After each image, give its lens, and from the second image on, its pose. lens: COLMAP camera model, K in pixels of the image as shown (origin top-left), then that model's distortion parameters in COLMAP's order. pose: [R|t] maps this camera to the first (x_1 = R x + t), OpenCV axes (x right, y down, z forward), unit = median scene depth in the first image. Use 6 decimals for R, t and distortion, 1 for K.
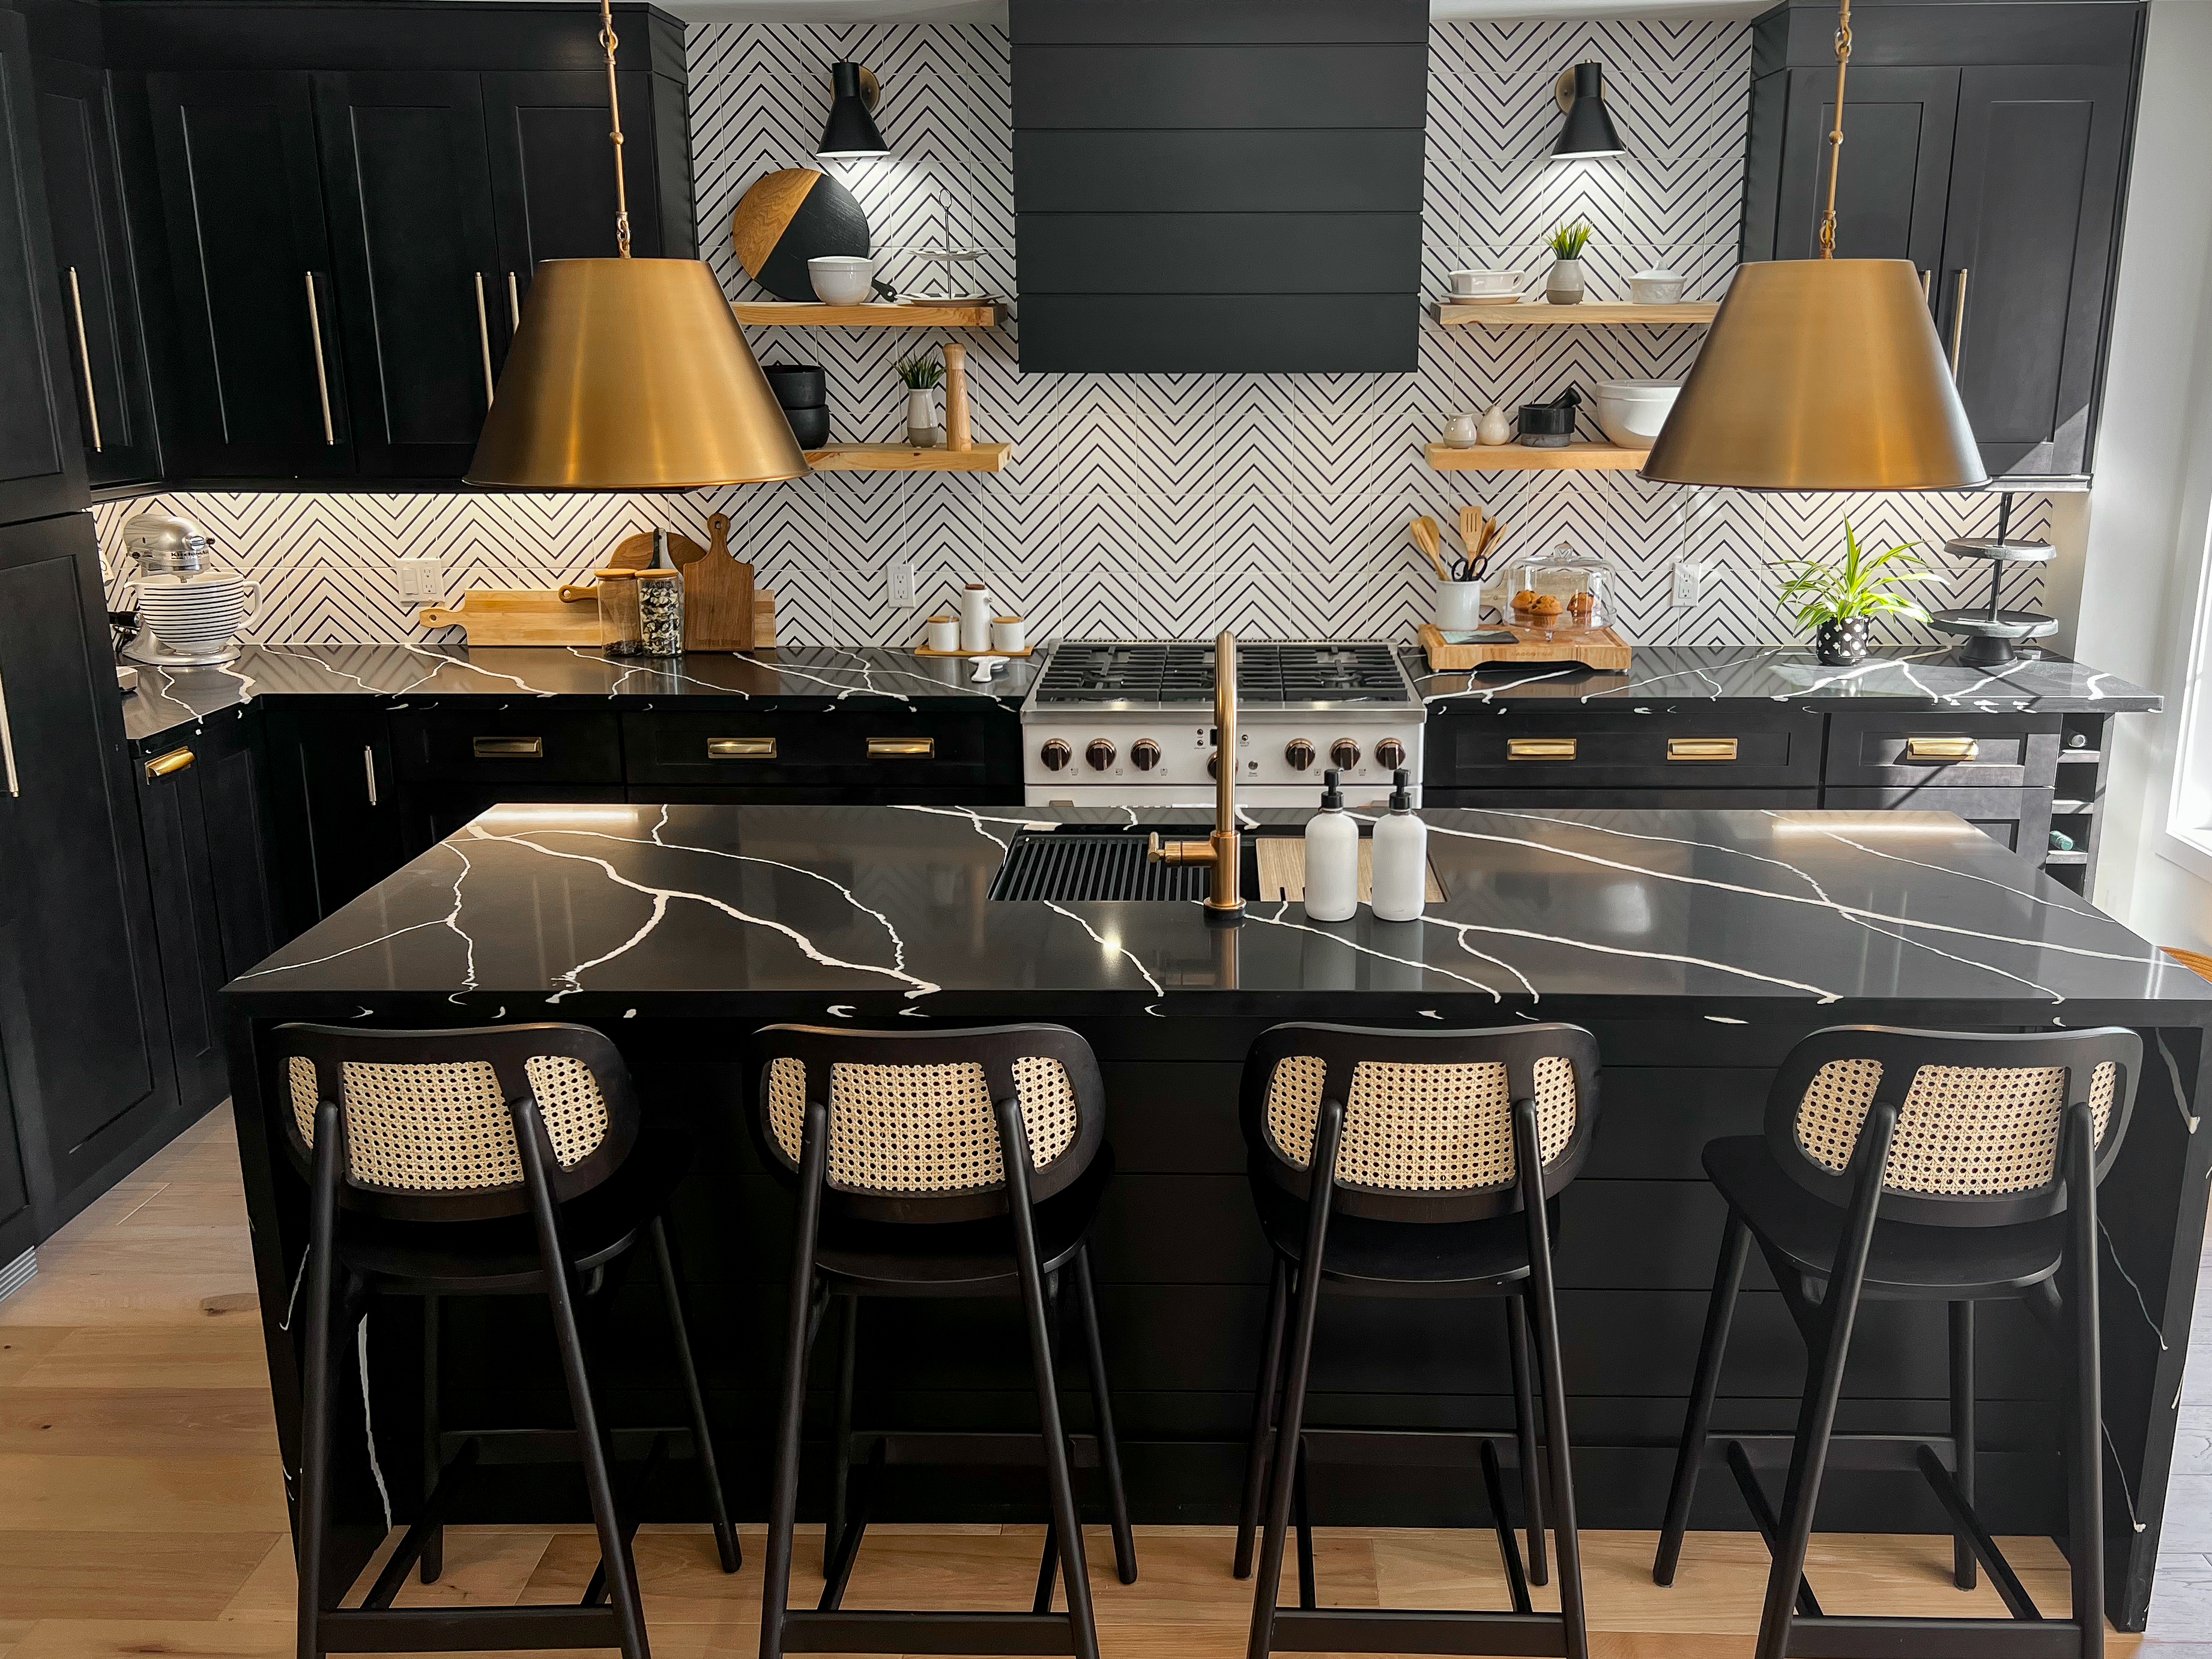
lens RADIAL K [[1798.6, 0, 1187.5], [0, 1798.6, 794.9], [0, 0, 1]] dist [0.116128, -0.152460]
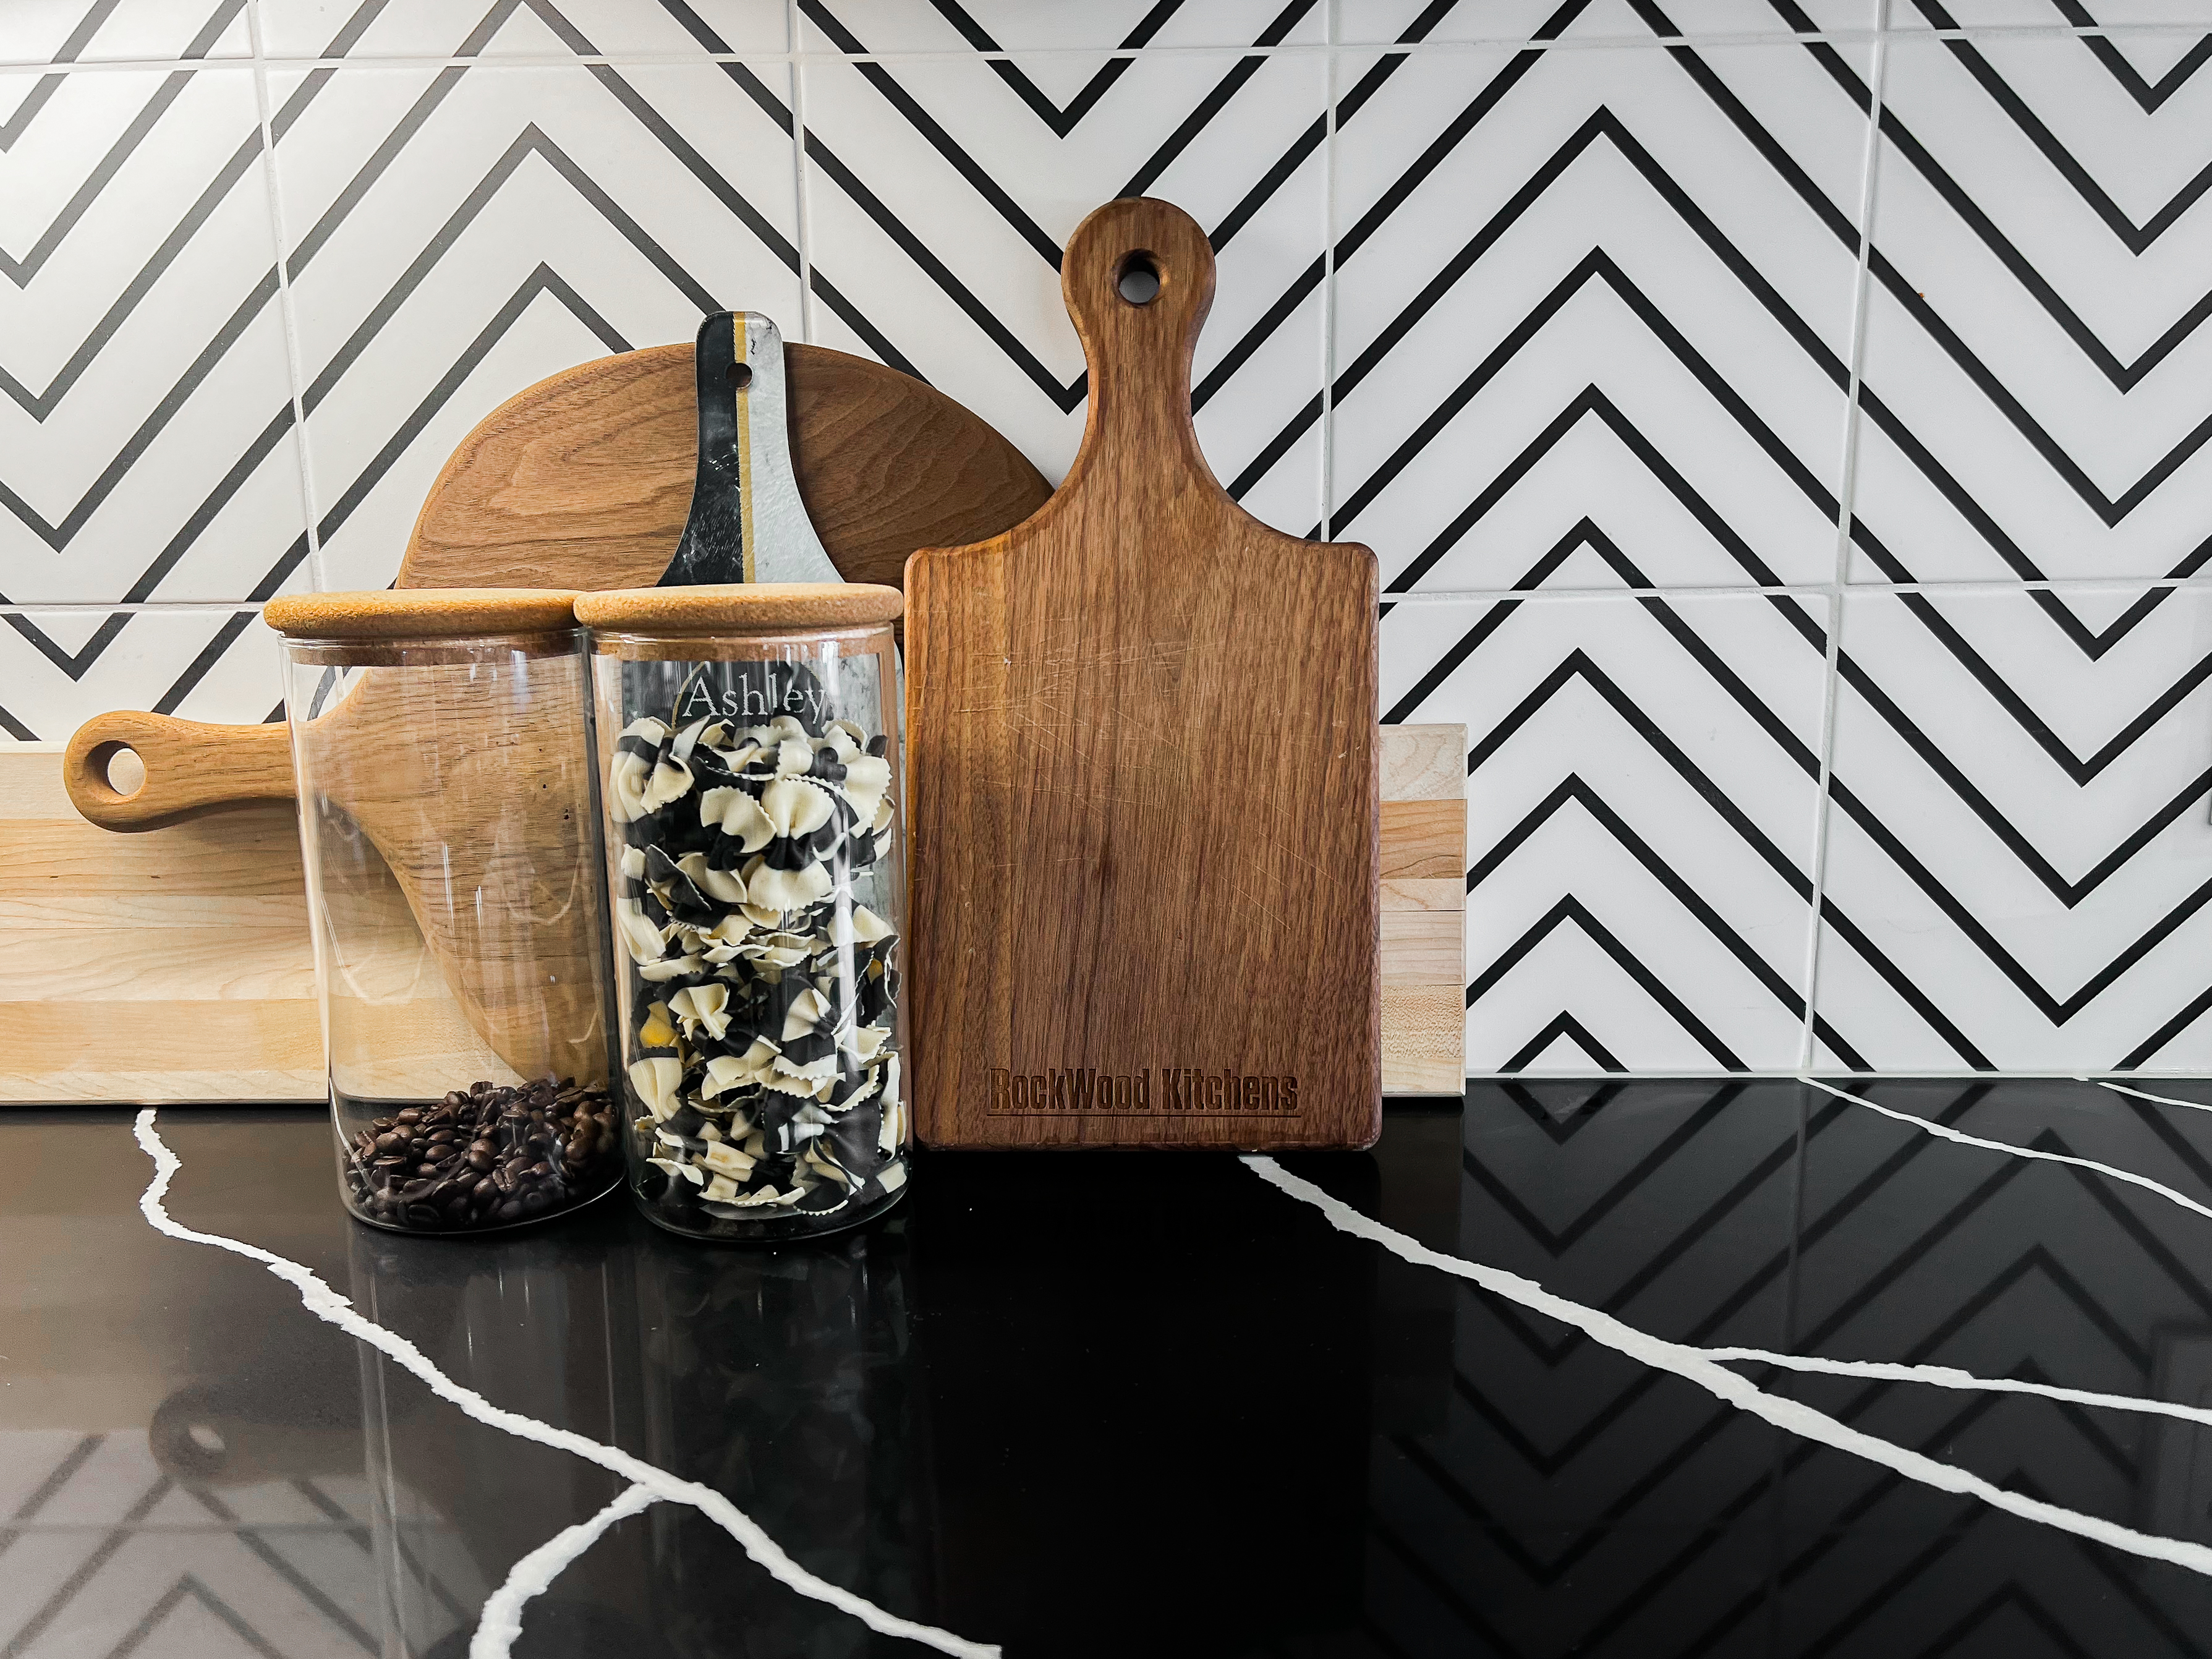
lens RADIAL K [[1742.8, 0, 1100.6], [0, 1742.8, 907.1], [0, 0, 1]] dist [0.049334, -0.131378]
pose [[0.999886, -0.012581, 0.008355, -0.287926], [0.012824, 0.999479, -0.029625, -0.103590], [-0.007978, 0.029729, 0.999526, 0.942077]]
